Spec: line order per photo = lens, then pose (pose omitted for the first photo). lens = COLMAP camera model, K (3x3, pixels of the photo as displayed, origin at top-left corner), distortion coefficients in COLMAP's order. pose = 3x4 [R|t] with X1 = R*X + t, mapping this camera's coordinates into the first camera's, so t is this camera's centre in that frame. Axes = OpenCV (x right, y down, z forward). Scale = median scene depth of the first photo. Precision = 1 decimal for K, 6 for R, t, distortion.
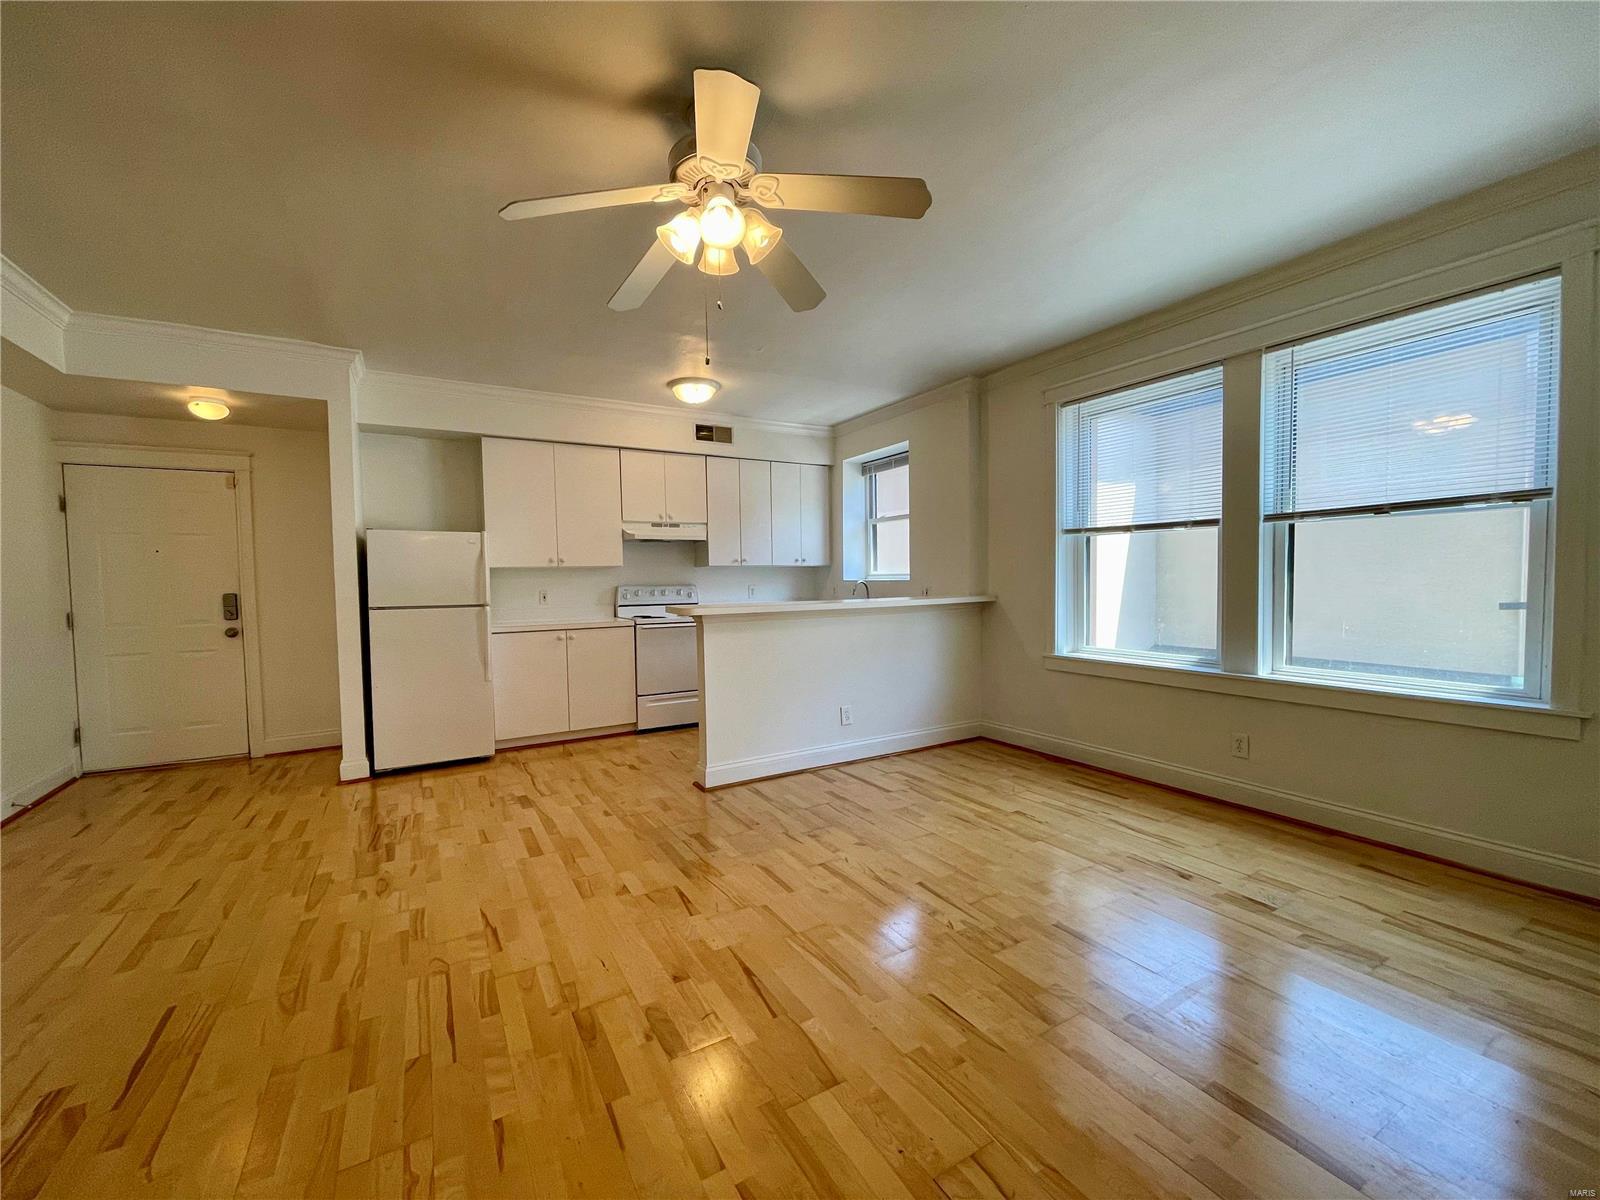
lens RADIAL K [[649.5, 0, 789.1], [0, 649.5, 605.7], [0, 0, 1]] dist [0.000798, -0.000024]
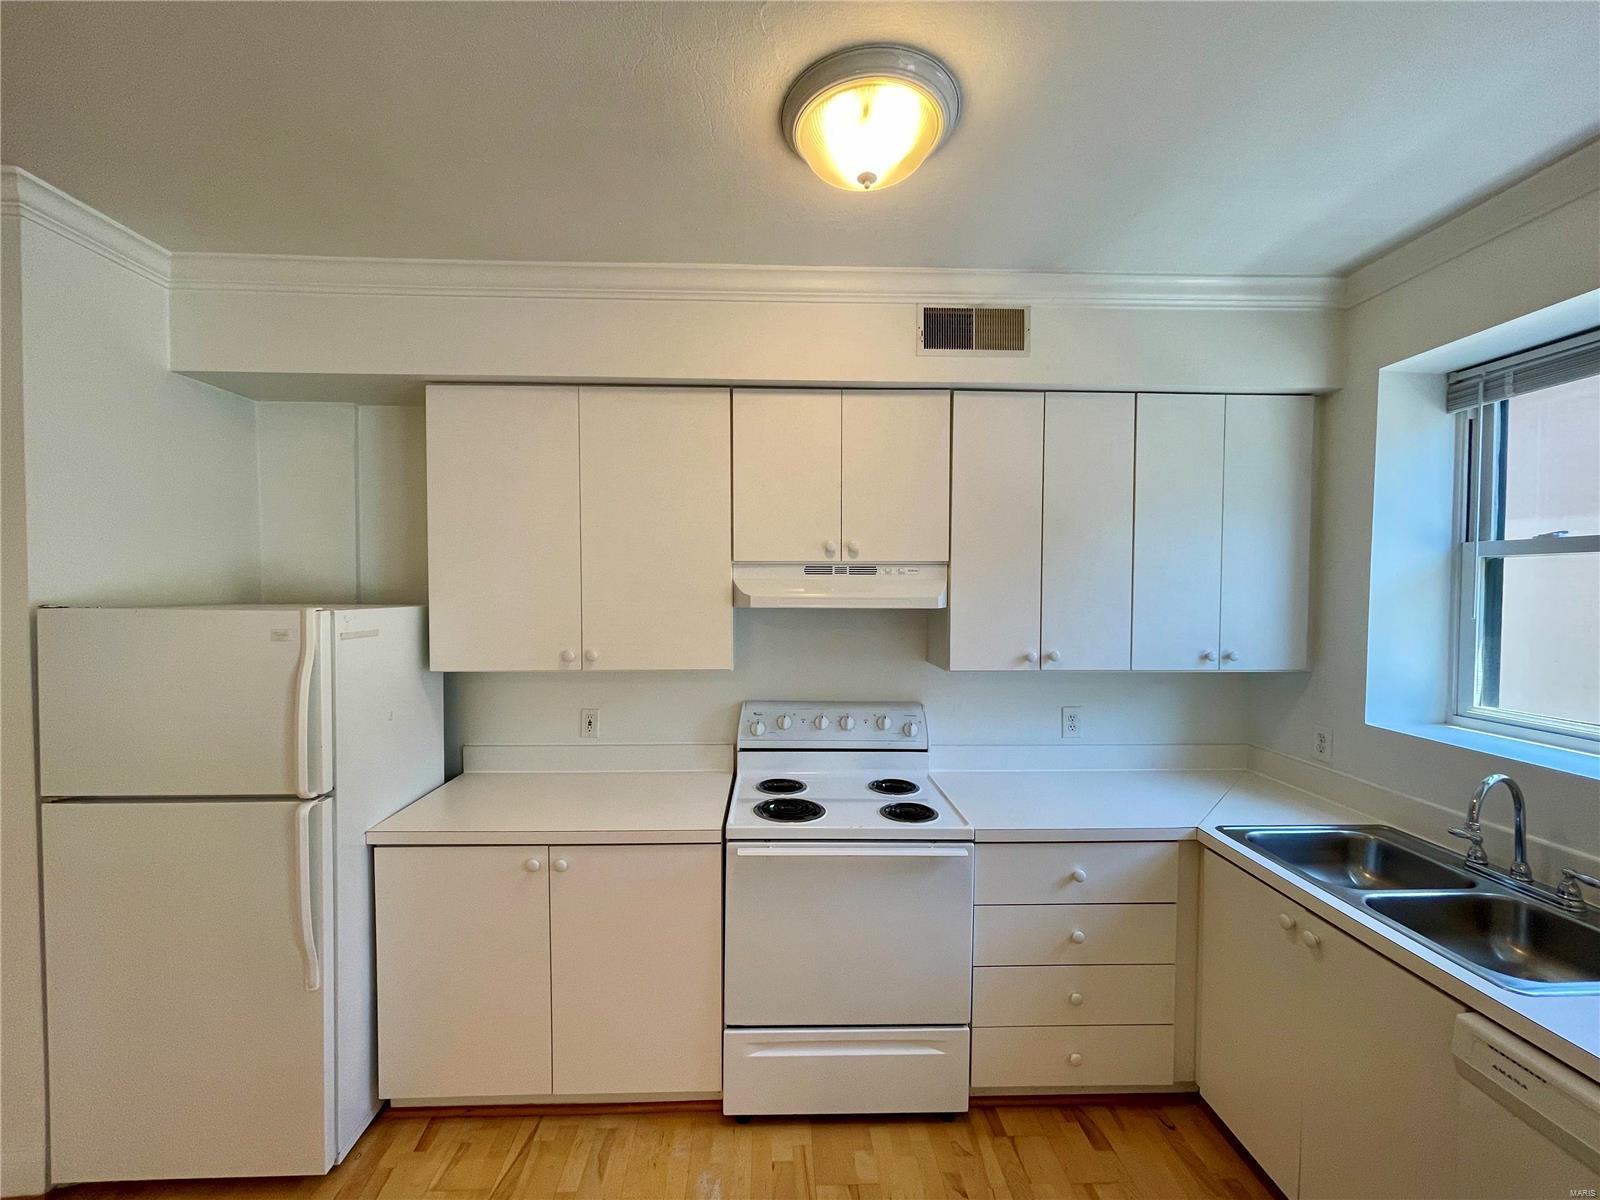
lens RADIAL K [[632.3, 0, 789.3], [0, 632.3, 603.4], [0, 0, 1]] dist [0.001891, -0.004870]
pose [[0.881737, 0.035178, -0.470428, -0.040007], [-0.038370, 0.999260, 0.002807, -0.130985], [0.470178, 0.015575, 0.882434, 0.809642]]
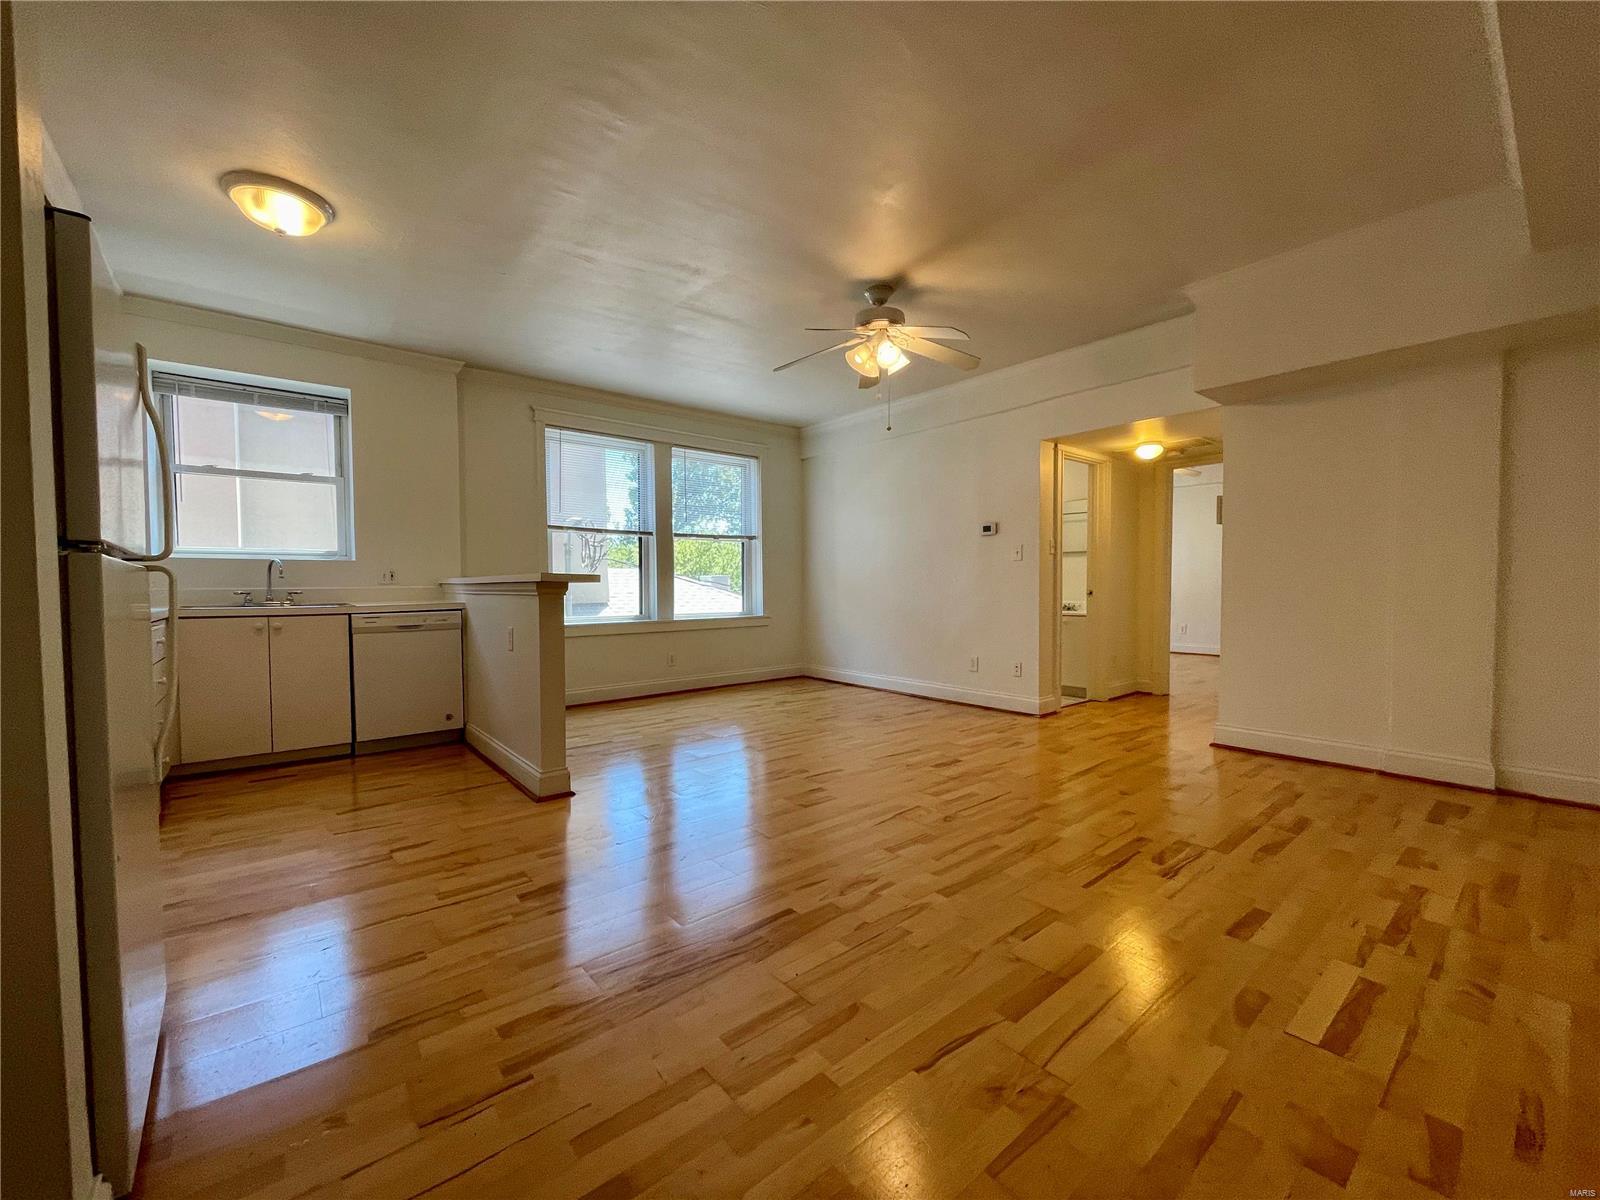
lens RADIAL K [[649.5, 0, 789.1], [0, 649.5, 605.7], [0, 0, 1]] dist [0.000798, -0.000024]
pose [[-0.156949, -0.015869, 0.987479, -0.876523], [0.053280, 0.998279, 0.024511, 0.031379], [-0.986169, 0.056459, -0.155833, 0.732639]]
